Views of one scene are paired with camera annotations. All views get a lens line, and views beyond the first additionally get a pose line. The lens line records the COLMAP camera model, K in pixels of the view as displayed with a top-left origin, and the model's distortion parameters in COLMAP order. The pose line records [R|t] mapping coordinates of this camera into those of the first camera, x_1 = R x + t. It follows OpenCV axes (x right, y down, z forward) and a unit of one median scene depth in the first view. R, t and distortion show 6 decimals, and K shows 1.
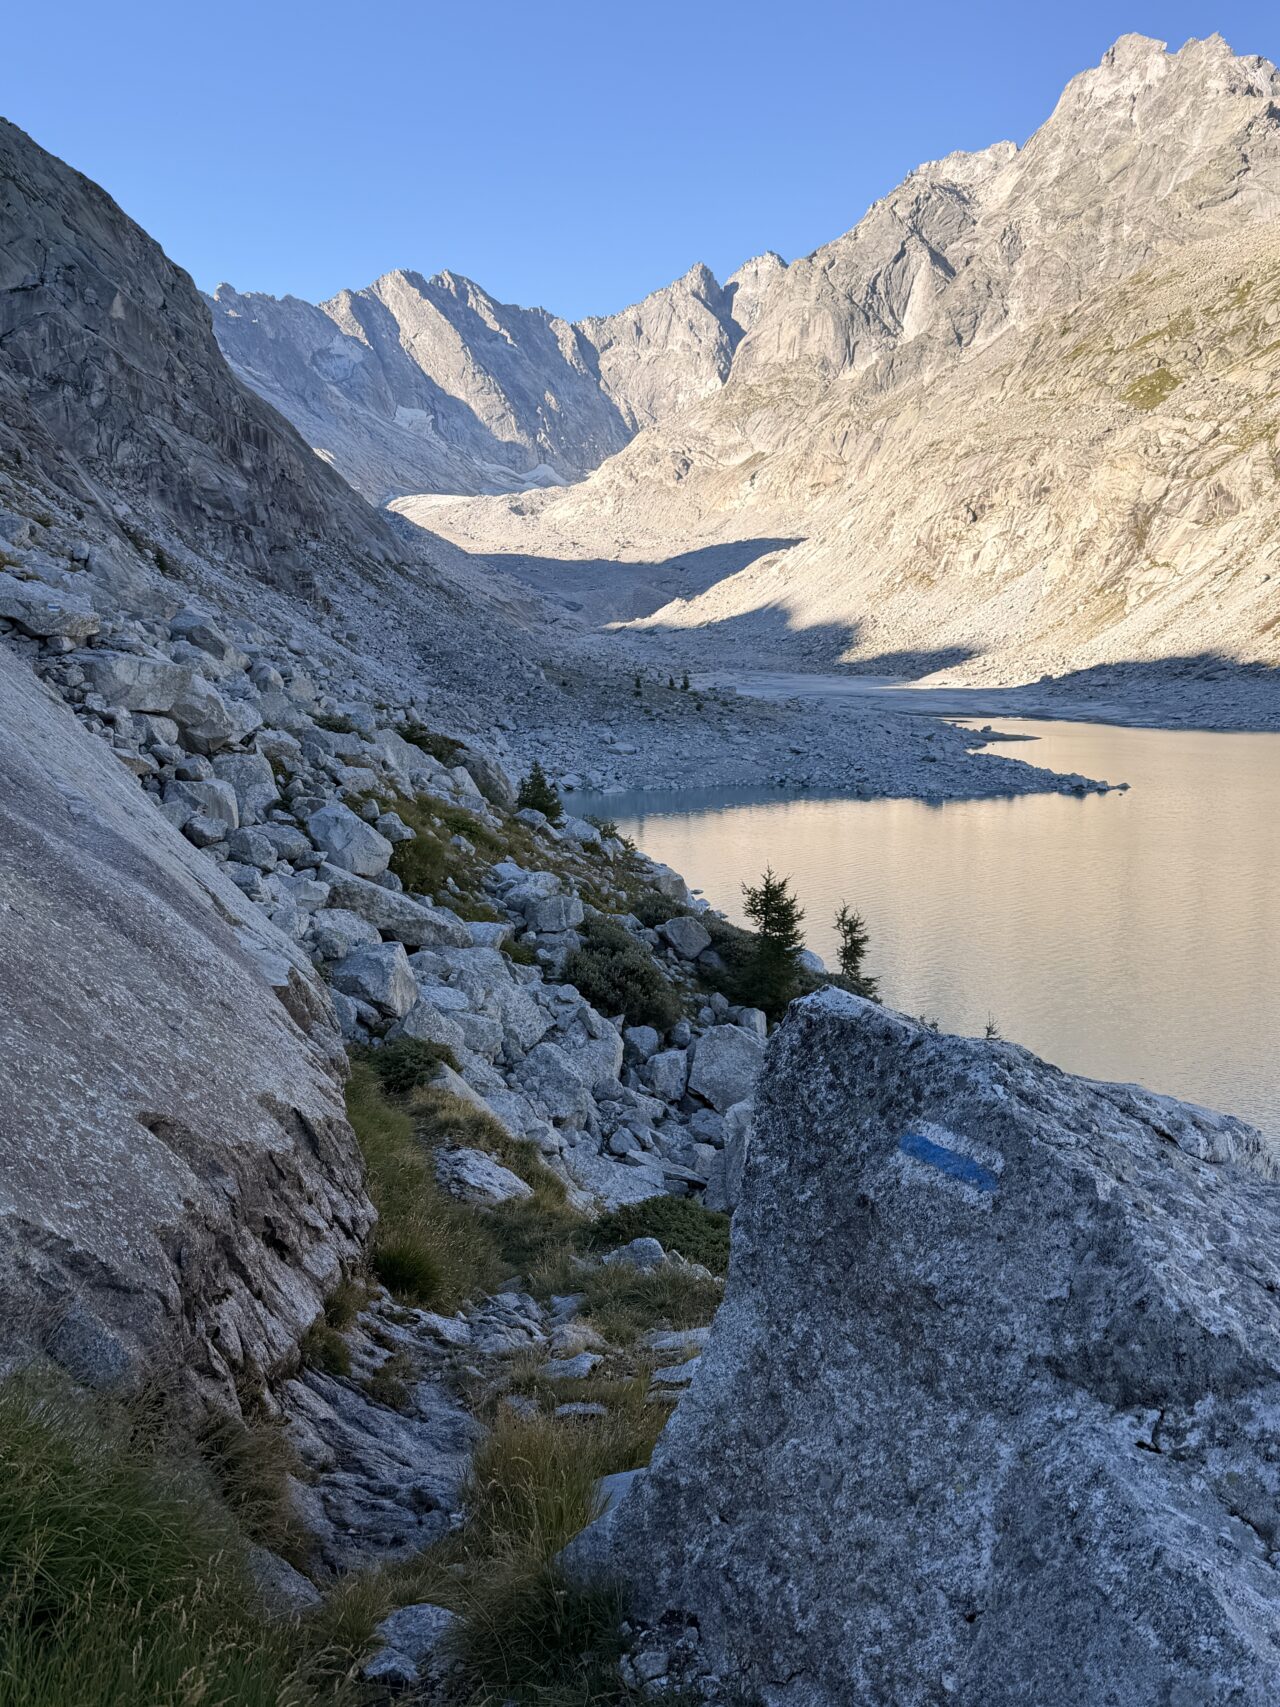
lens RADIAL K [[1534.1, 0, 640.0], [0, 1534.1, 853.5], [0, 0, 1]] dist [0.188452, -0.410868]
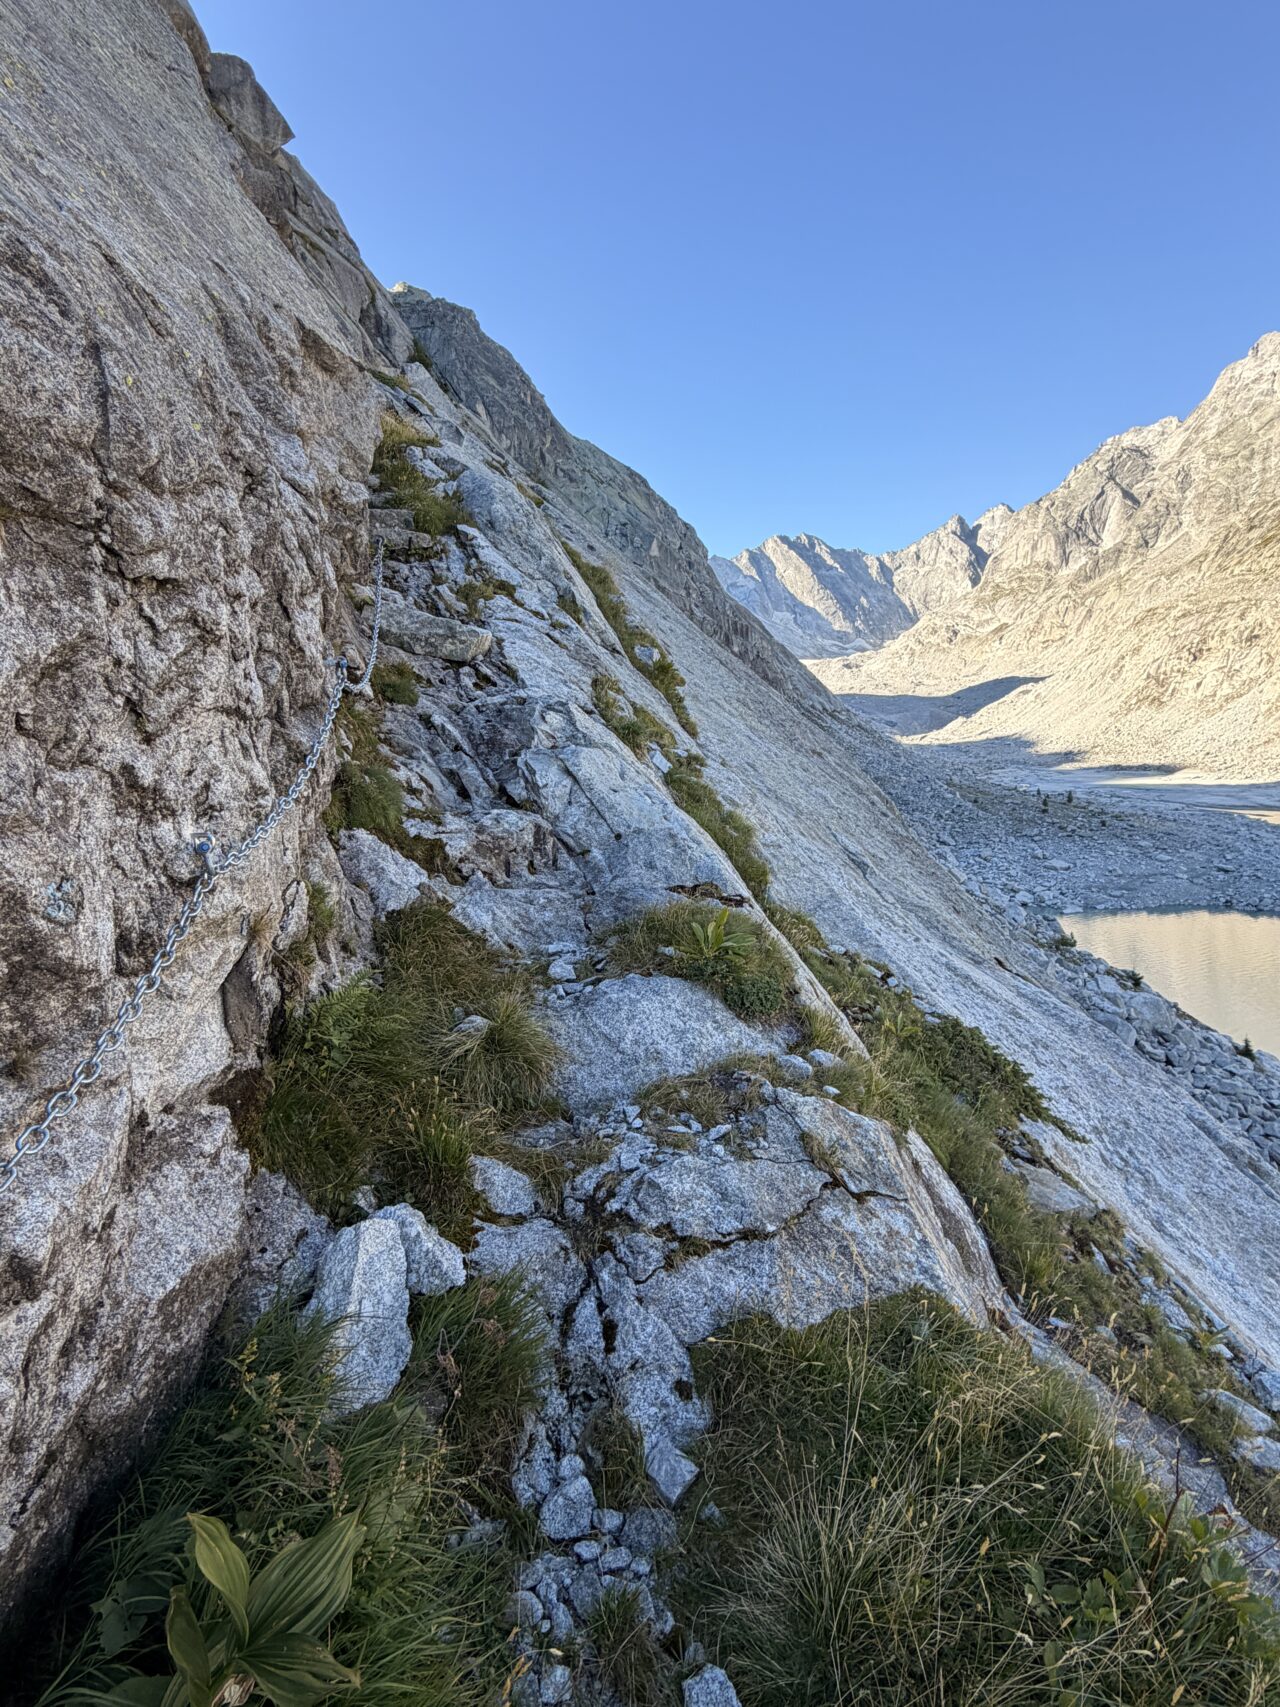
lens RADIAL K [[860.6, 0, 640.0], [0, 860.6, 853.5], [0, 0, 1]] dist [-0.005113, 0.000146]
pose [[0.956699, 0.013169, -0.290779, -0.021175], [-0.015054, 0.999878, -0.004247, -0.011538], [0.290688, 0.008440, 0.956781, 0.044363]]
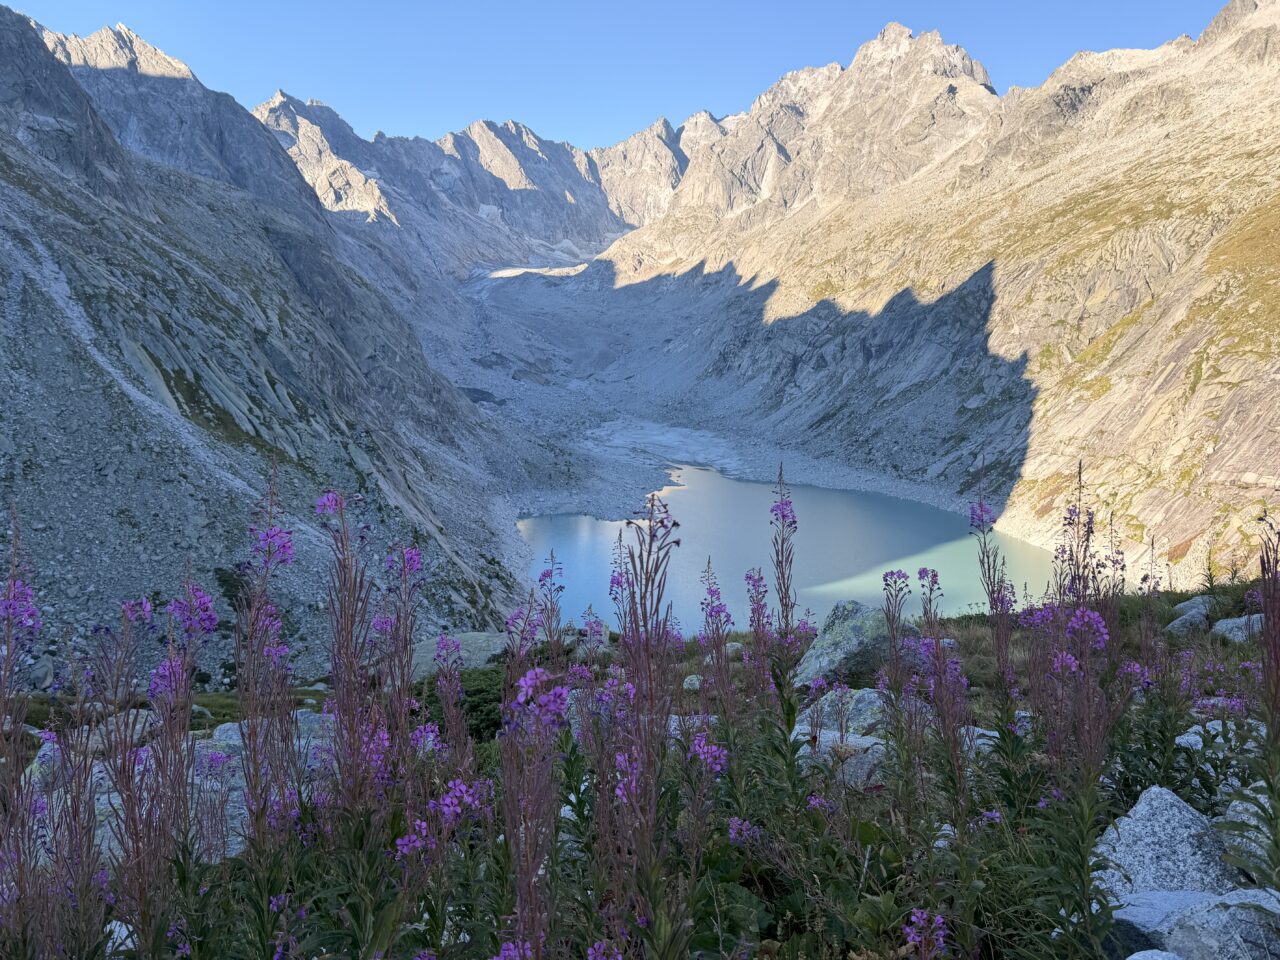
lens RADIAL K [[1058.8, 0, 640.0], [0, 1058.8, 480.0], [0, 0, 1]] dist [0.237687, -0.633990]
pose [[0.999819, 0.018834, -0.002641, 0.038454], [-0.018756, 0.999463, 0.026882, -0.031305], [0.003146, -0.026828, 0.999635, -0.254534]]
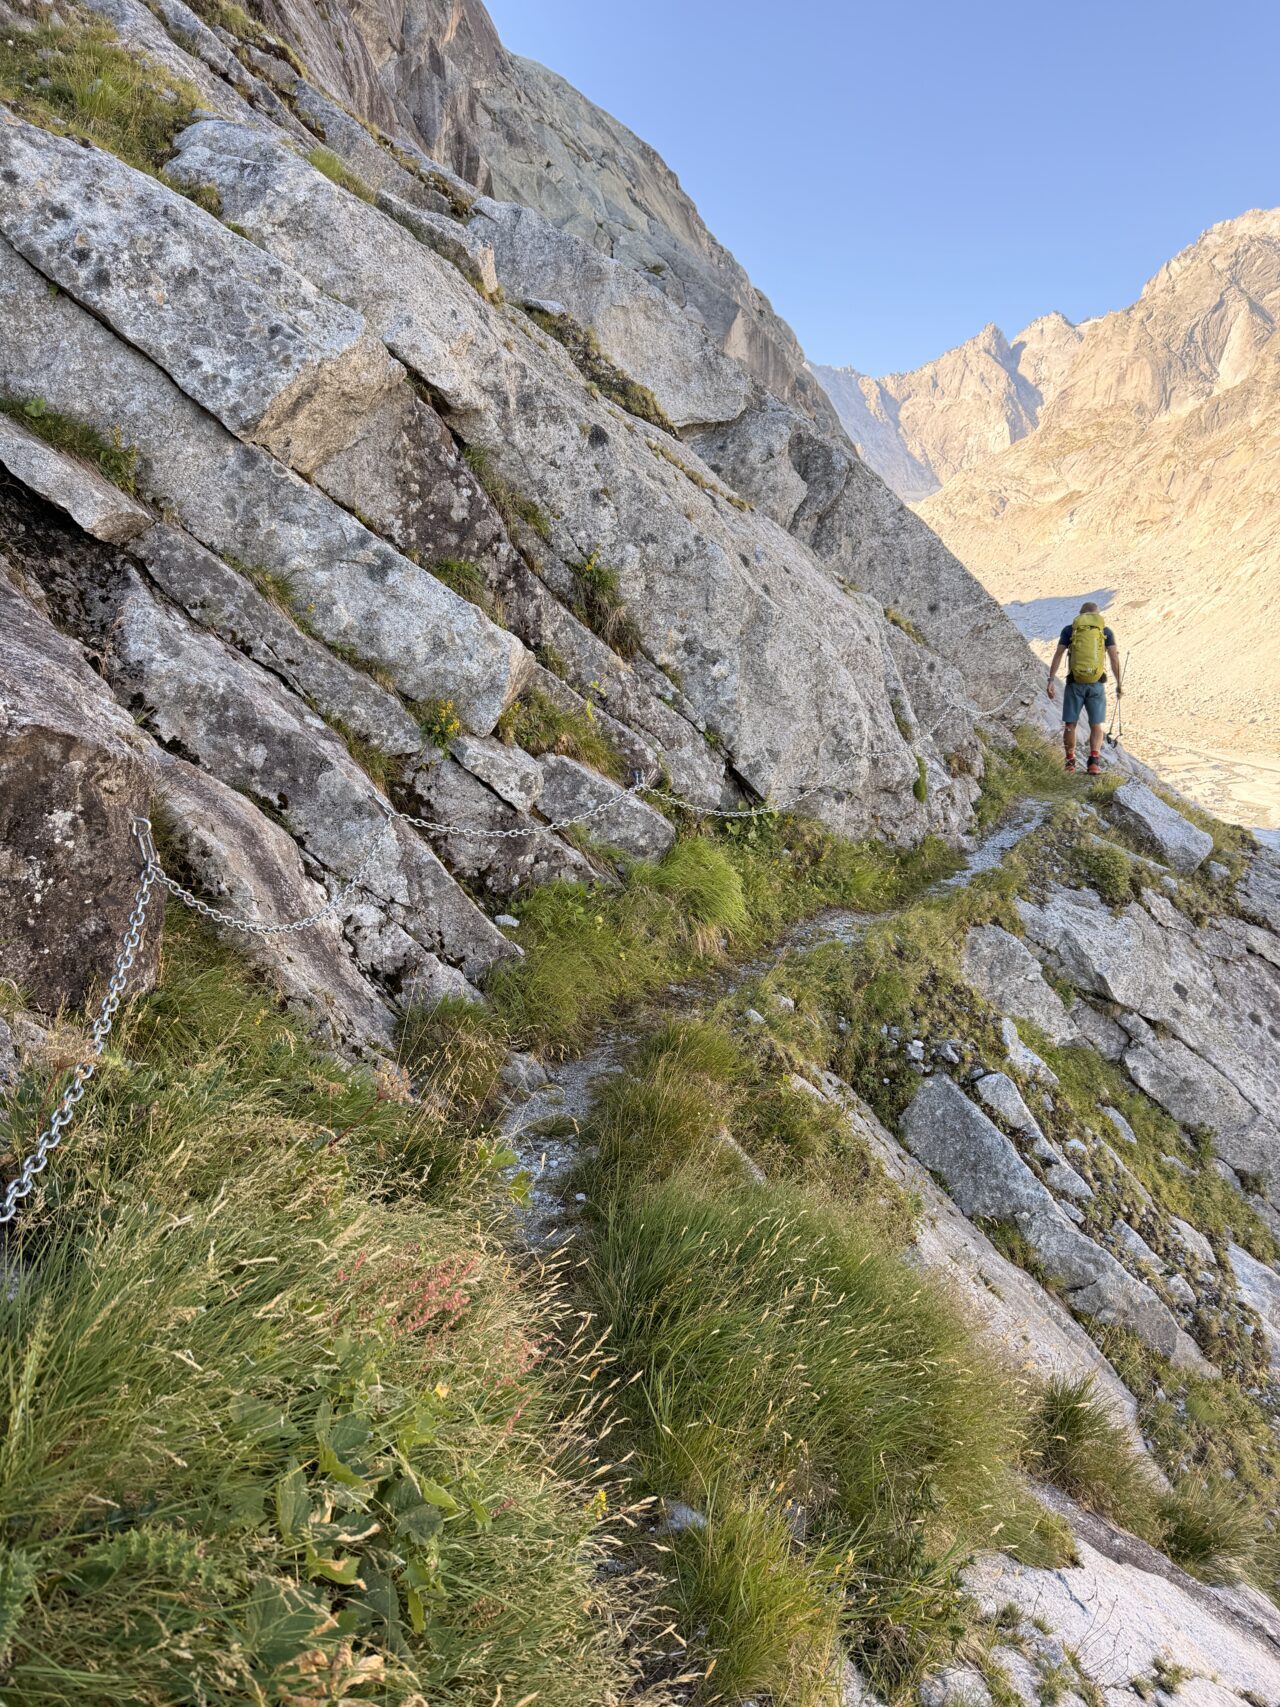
lens RADIAL K [[1187.4, 0, 640.0], [0, 1187.4, 853.5], [0, 0, 1]] dist [0.000465, 0.000830]
pose [[0.981345, 0.043638, -0.187239, -0.054840], [-0.034484, 0.998058, 0.051872, -0.036717], [0.189139, -0.044448, 0.980944, 0.112238]]
